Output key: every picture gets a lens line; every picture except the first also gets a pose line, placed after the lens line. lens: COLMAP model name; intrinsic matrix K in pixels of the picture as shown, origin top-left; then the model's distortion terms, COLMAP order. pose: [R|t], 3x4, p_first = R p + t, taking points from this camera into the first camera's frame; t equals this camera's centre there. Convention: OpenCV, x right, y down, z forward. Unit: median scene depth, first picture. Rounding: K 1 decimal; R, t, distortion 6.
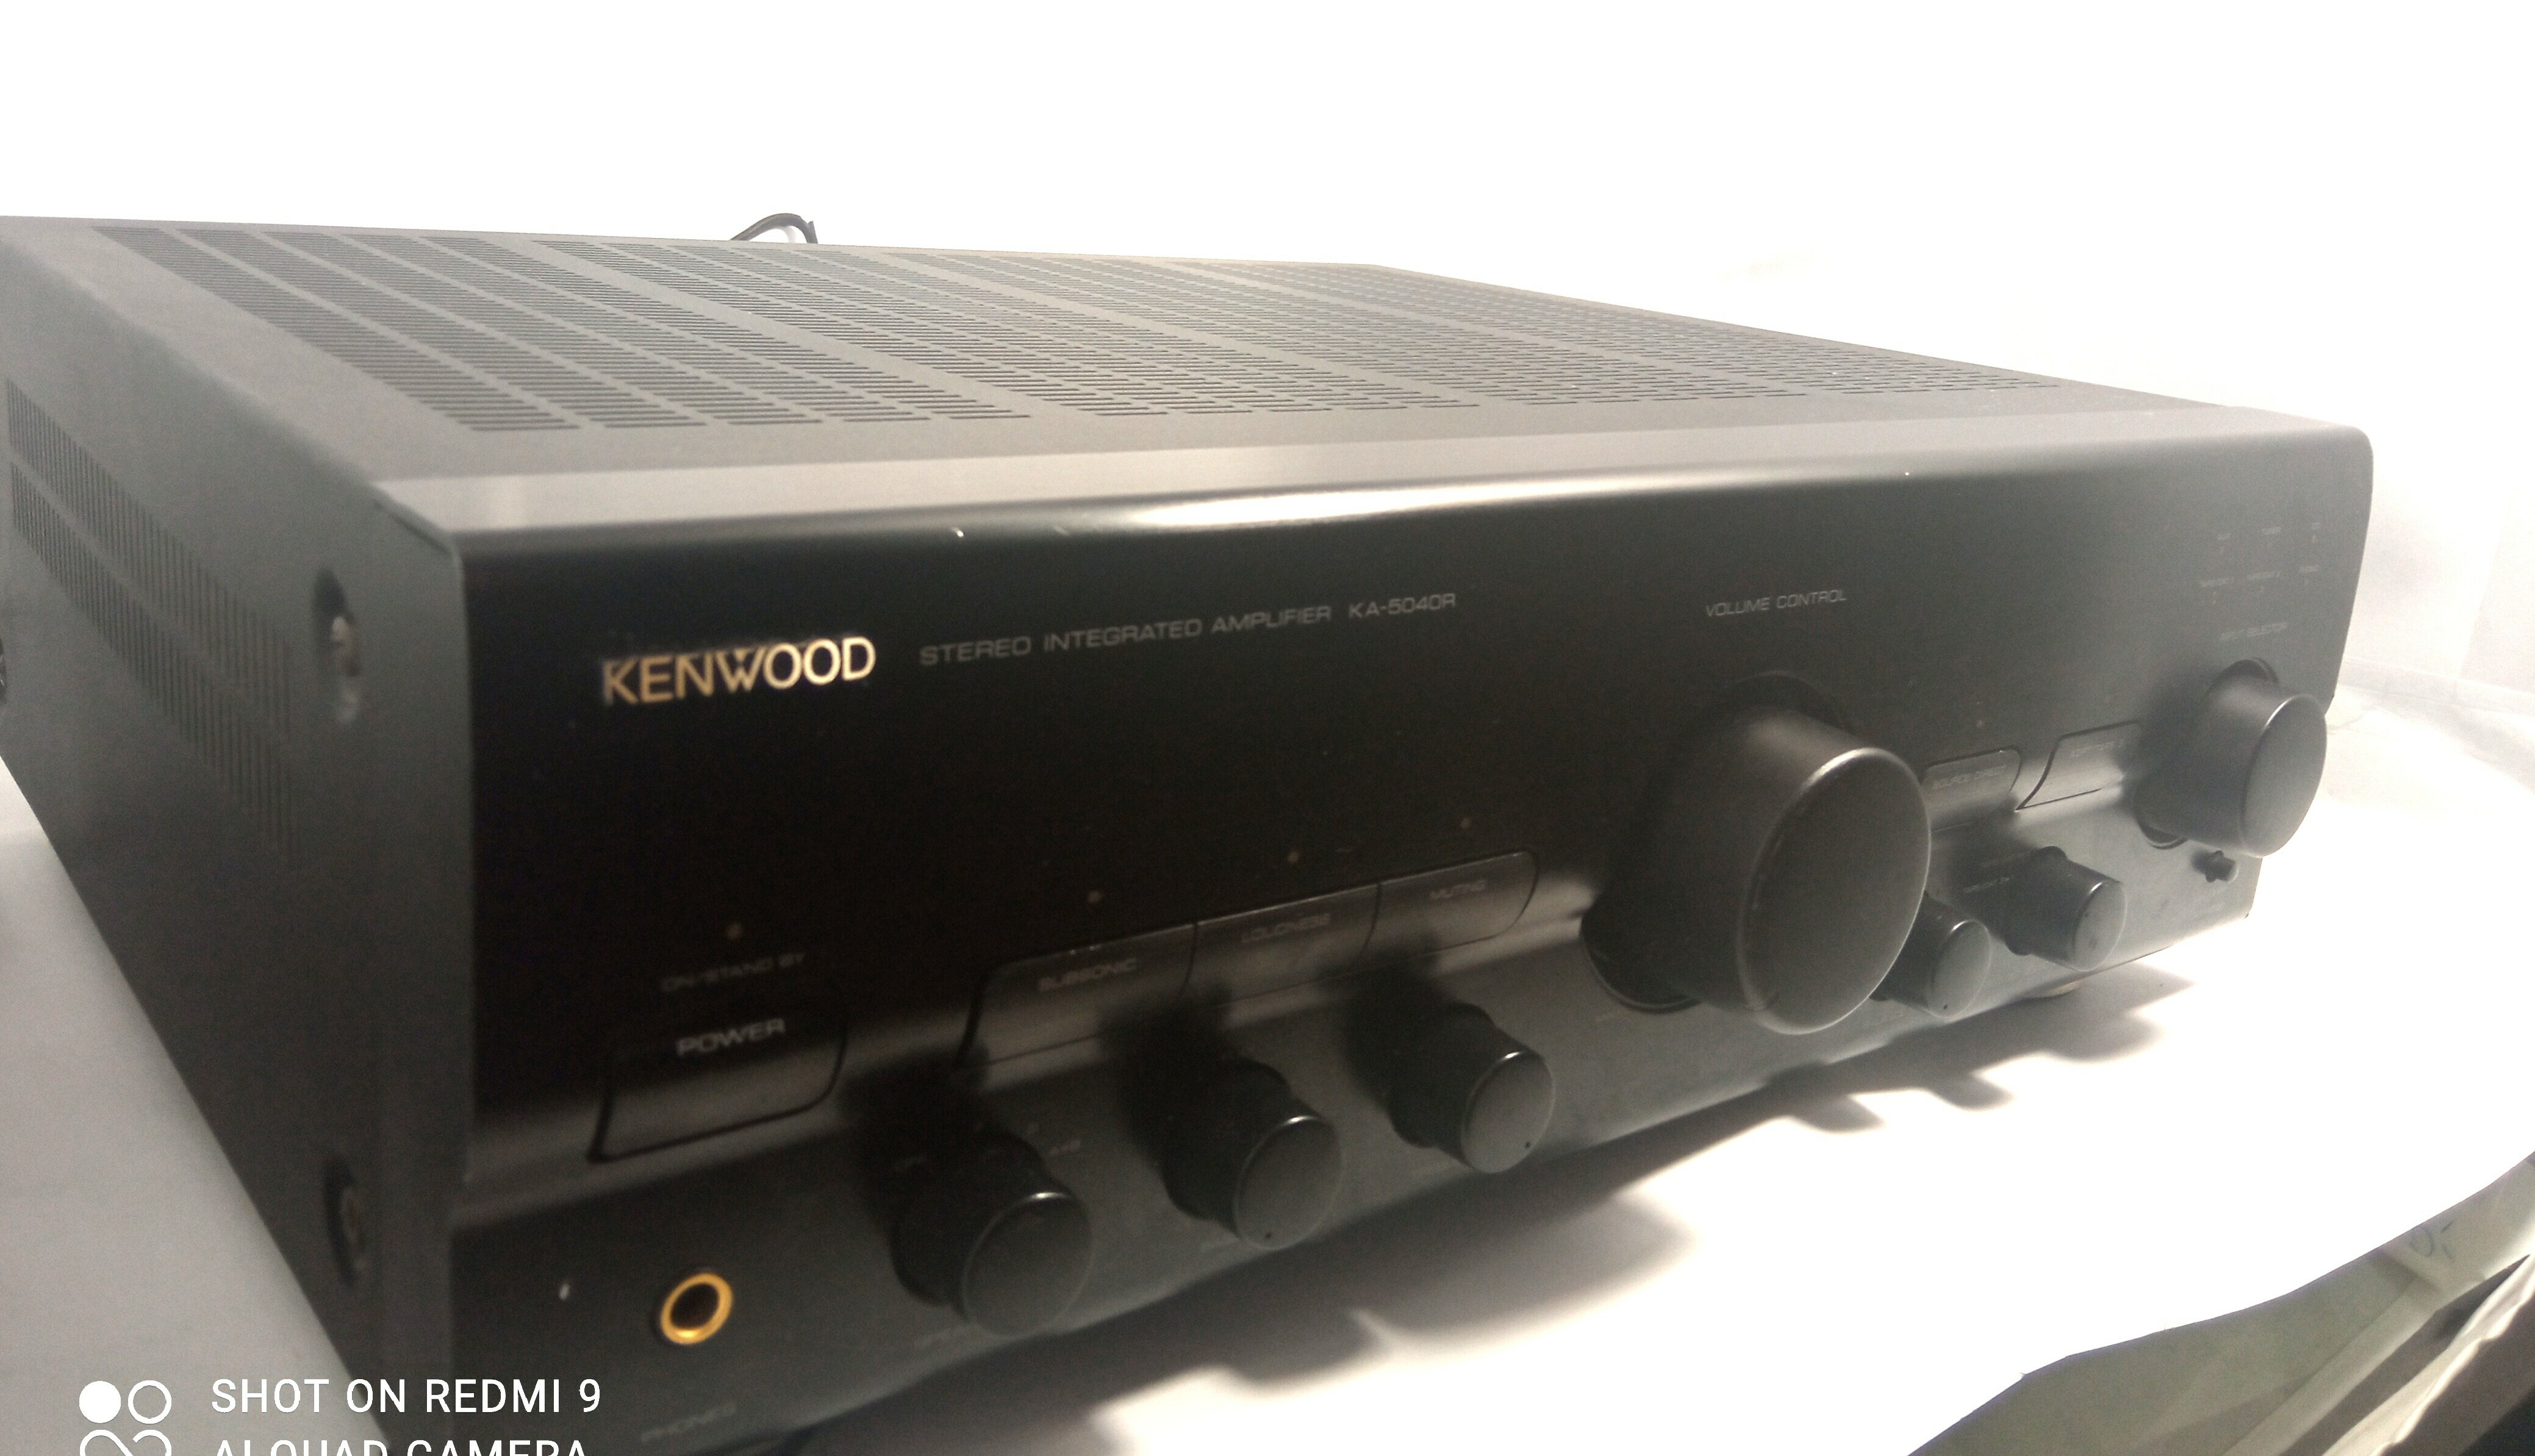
lens RADIAL K [[1948.8, 0, 1257.8], [0, 1948.8, 588.7], [0, 0, 1]] dist [0.038502, -0.034235]
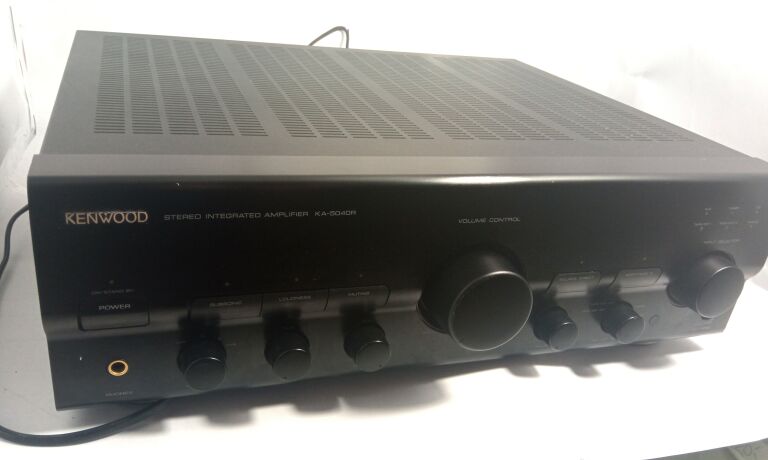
lens RADIAL K [[600.5, 0, 374.2], [0, 600.5, 228.4], [0, 0, 1]] dist [0.034692, -0.004565]
pose [[0.947588, 0.159968, -0.276565, 0.433477], [-0.111085, 0.976580, 0.184257, -0.165820], [0.299563, -0.143878, 0.943166, 0.040388]]
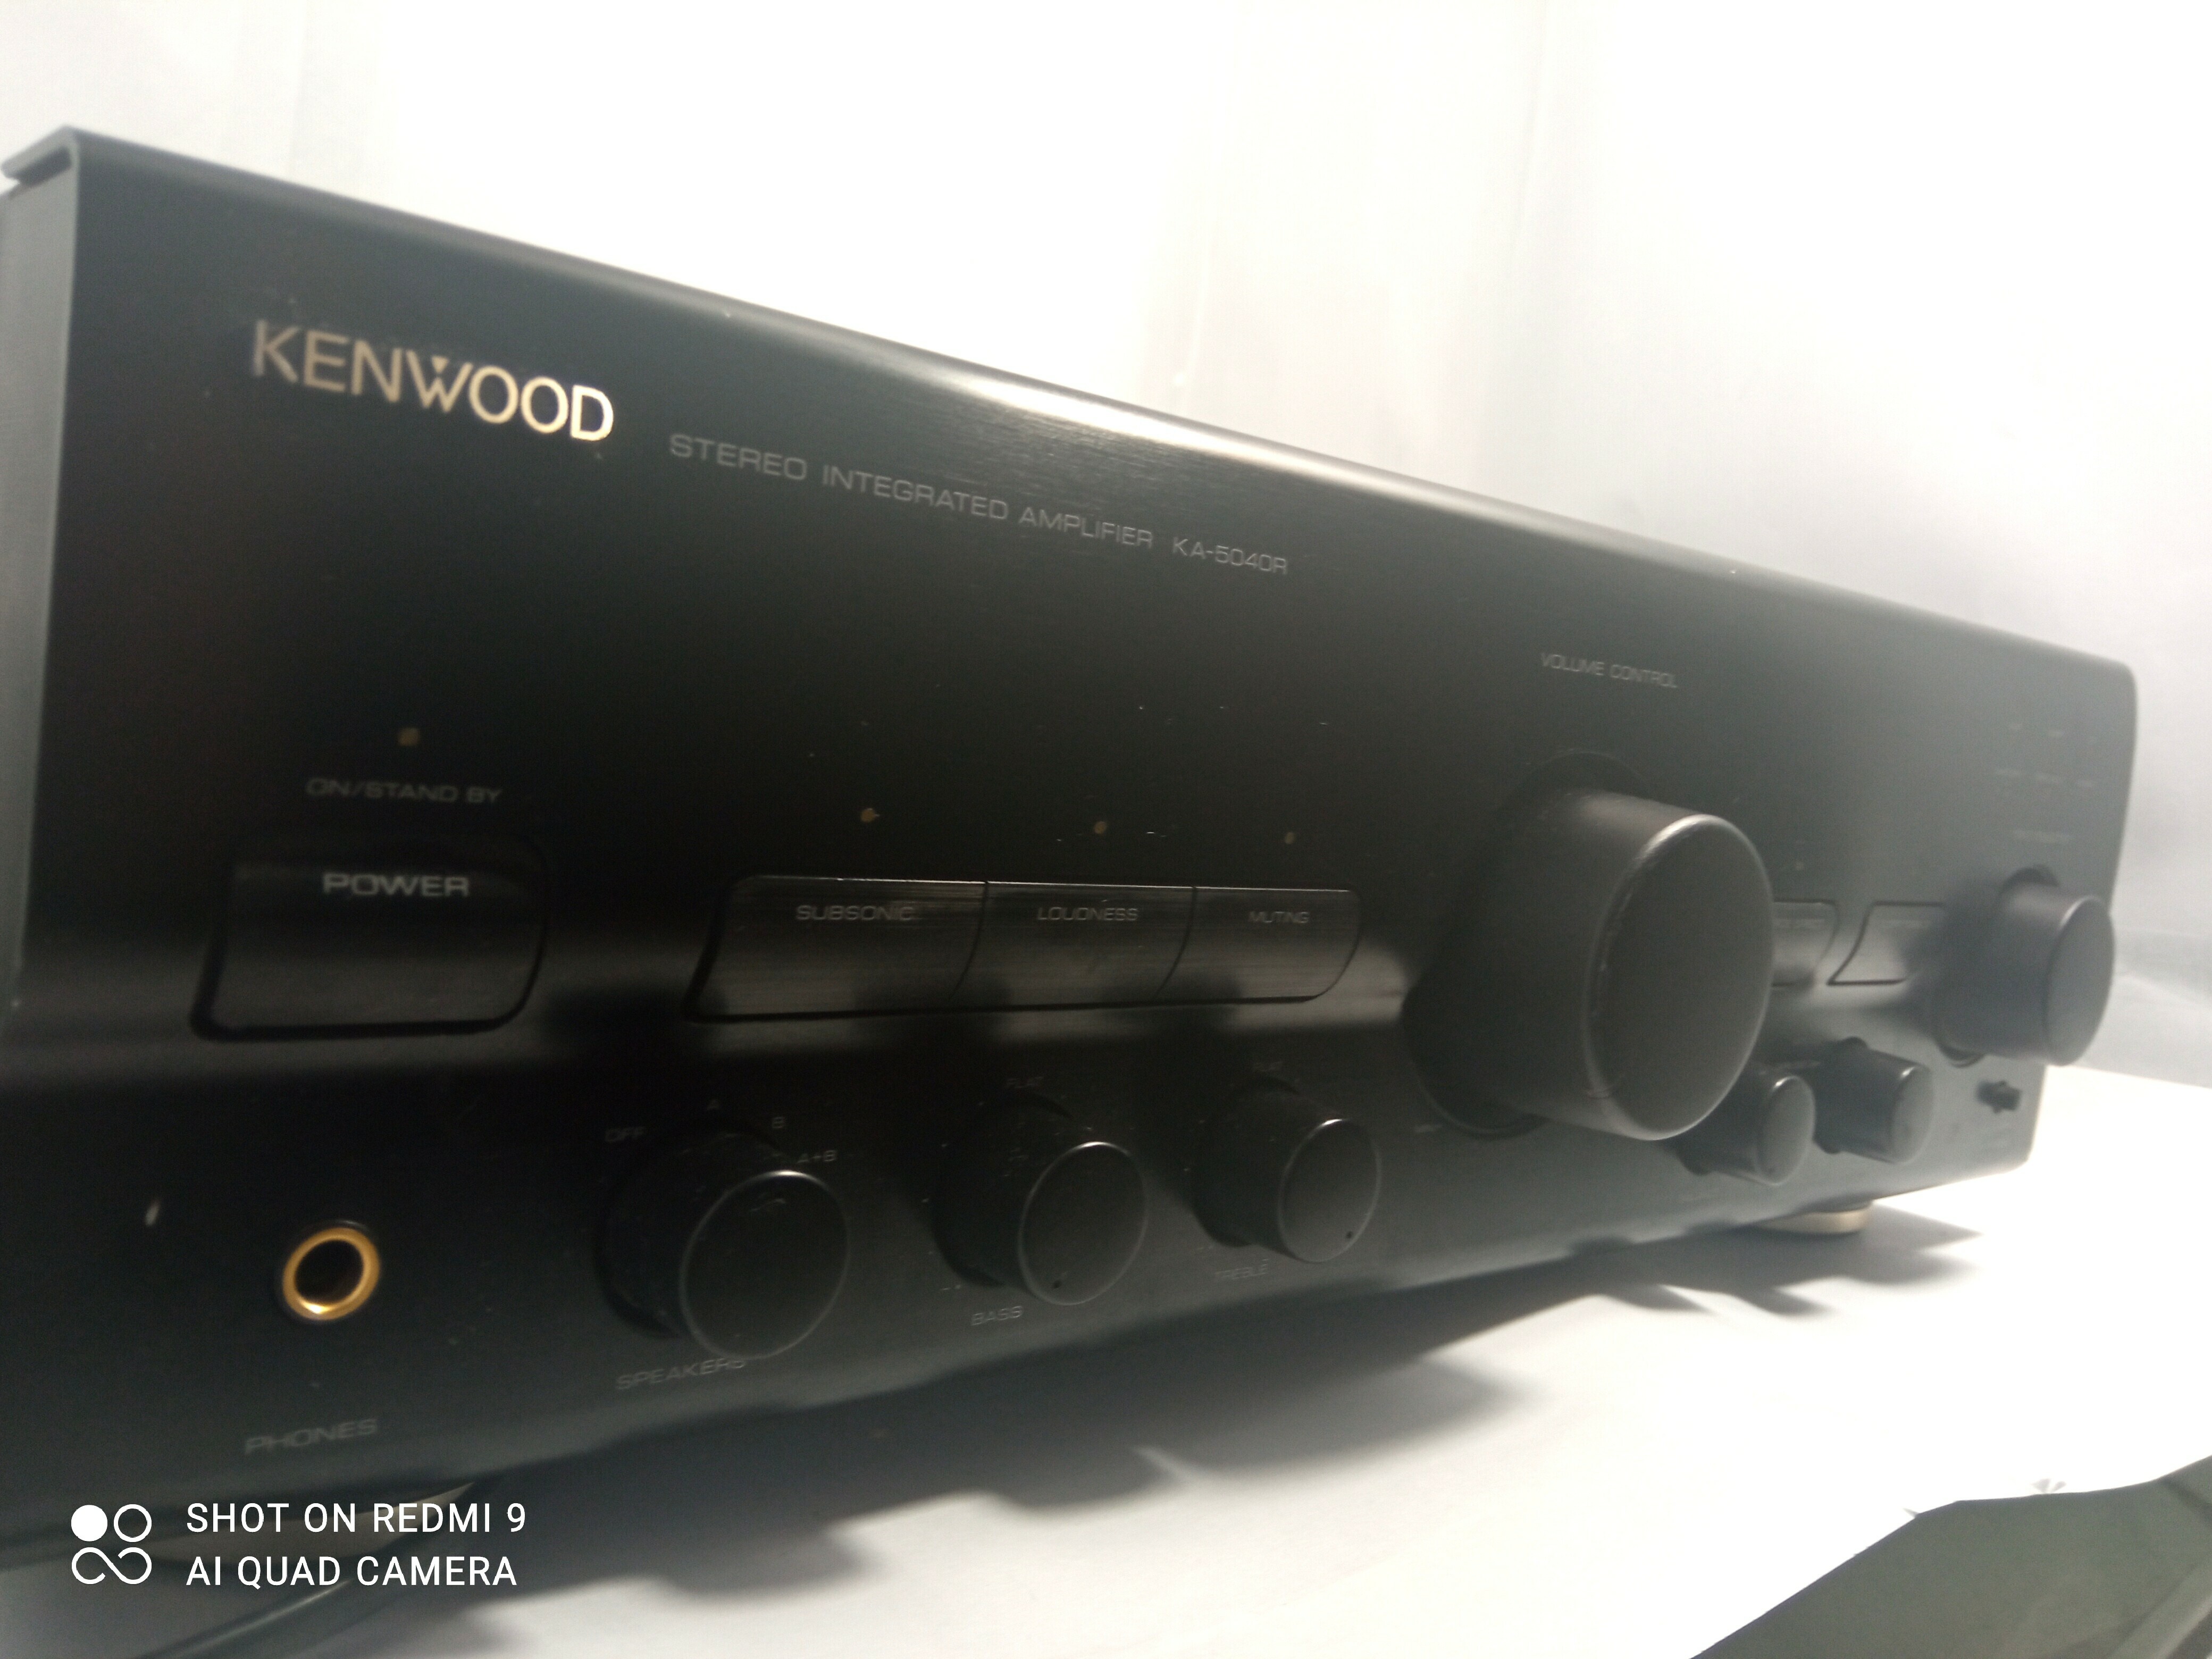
lens RADIAL K [[1723.1, 0, 1089.9], [0, 1723.1, 826.4], [0, 0, 1]] dist [0.026733, -0.023565]
pose [[0.998439, 0.035037, 0.043504, -0.019433], [-0.028750, 0.990077, -0.137553, 0.242833], [-0.047892, 0.136087, 0.989539, 0.248046]]
